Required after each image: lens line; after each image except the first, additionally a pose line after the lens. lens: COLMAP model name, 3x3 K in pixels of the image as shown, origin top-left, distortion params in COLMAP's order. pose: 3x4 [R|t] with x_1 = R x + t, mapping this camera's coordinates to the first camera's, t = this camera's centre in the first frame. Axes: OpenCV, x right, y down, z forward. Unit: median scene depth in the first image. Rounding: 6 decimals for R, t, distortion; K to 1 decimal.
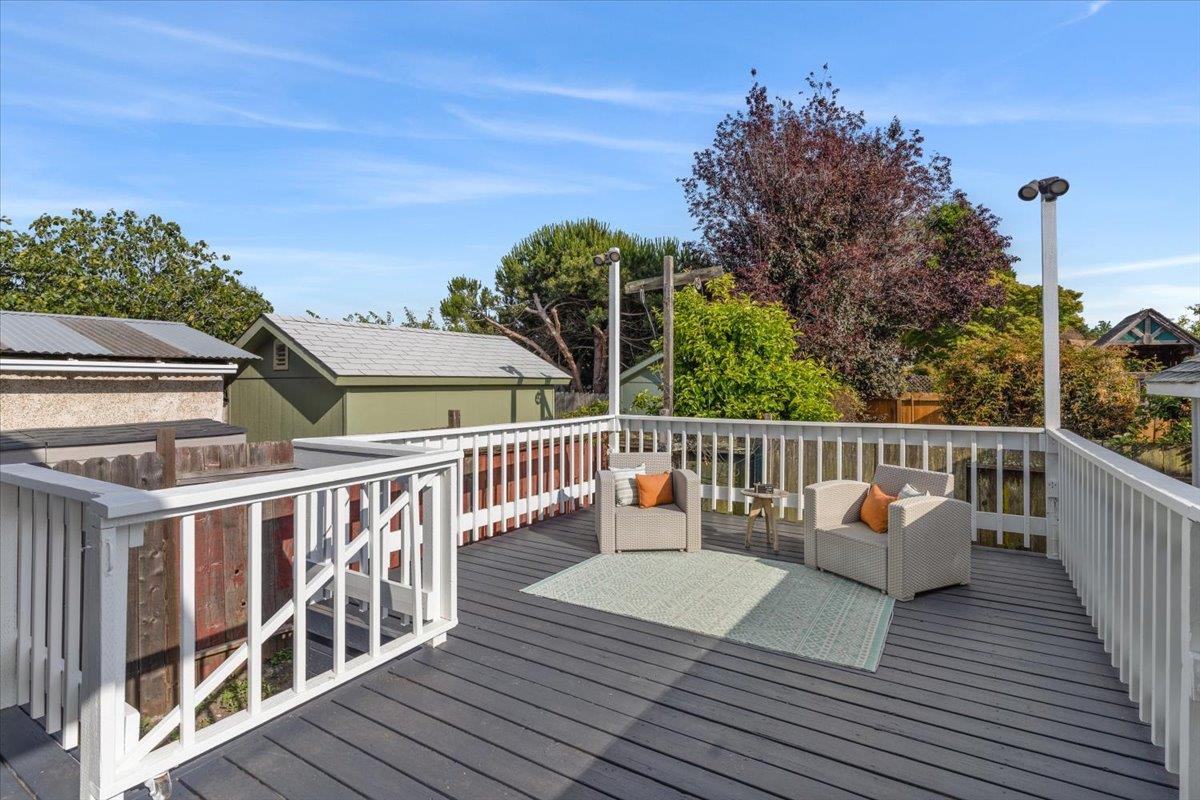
lens RADIAL K [[583.6, 0, 580.8], [0, 583.6, 381.5], [0, 0, 1]] dist [-0.000083, 0.000553]
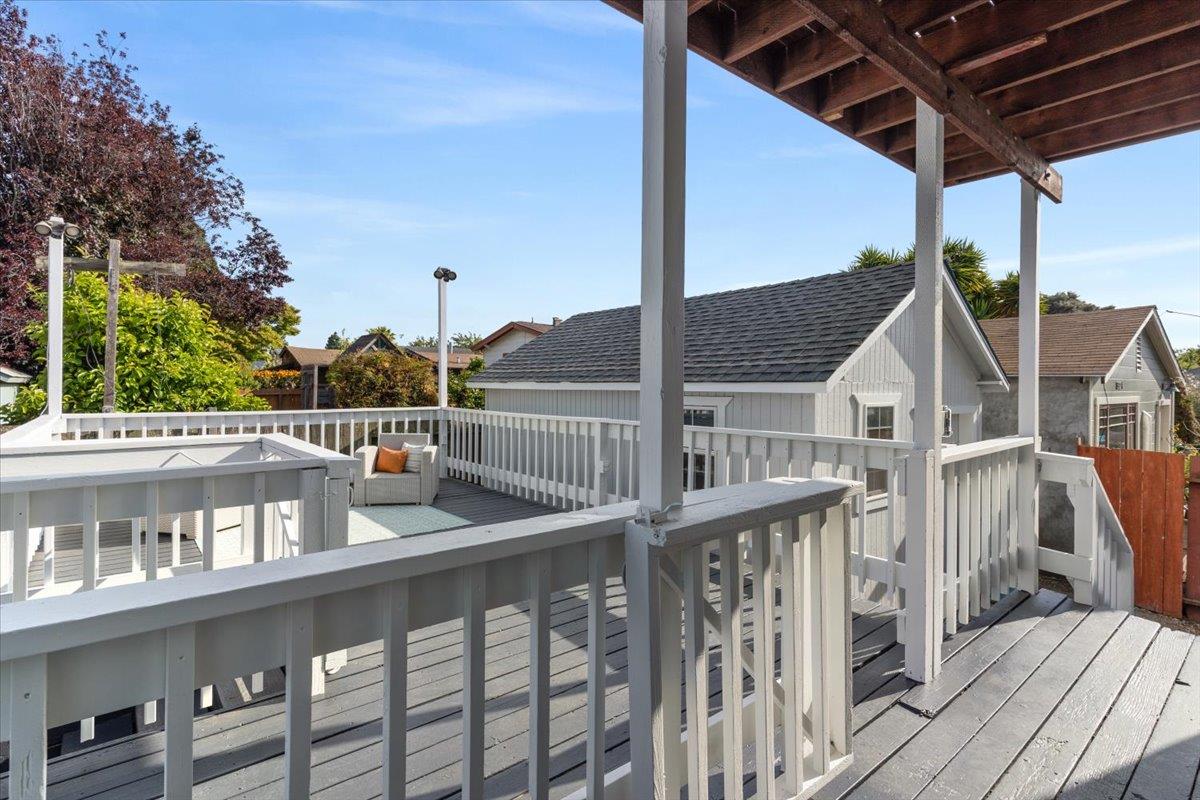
lens RADIAL K [[583.6, 0, 598.9], [0, 583.6, 392.0], [0, 0, 1]] dist [-0.000083, 0.000553]
pose [[0.293959, -0.009076, 0.955775, -0.464122], [-0.014041, 0.999806, 0.013812, 0.002042], [-0.955715, -0.017480, 0.293775, 0.000796]]
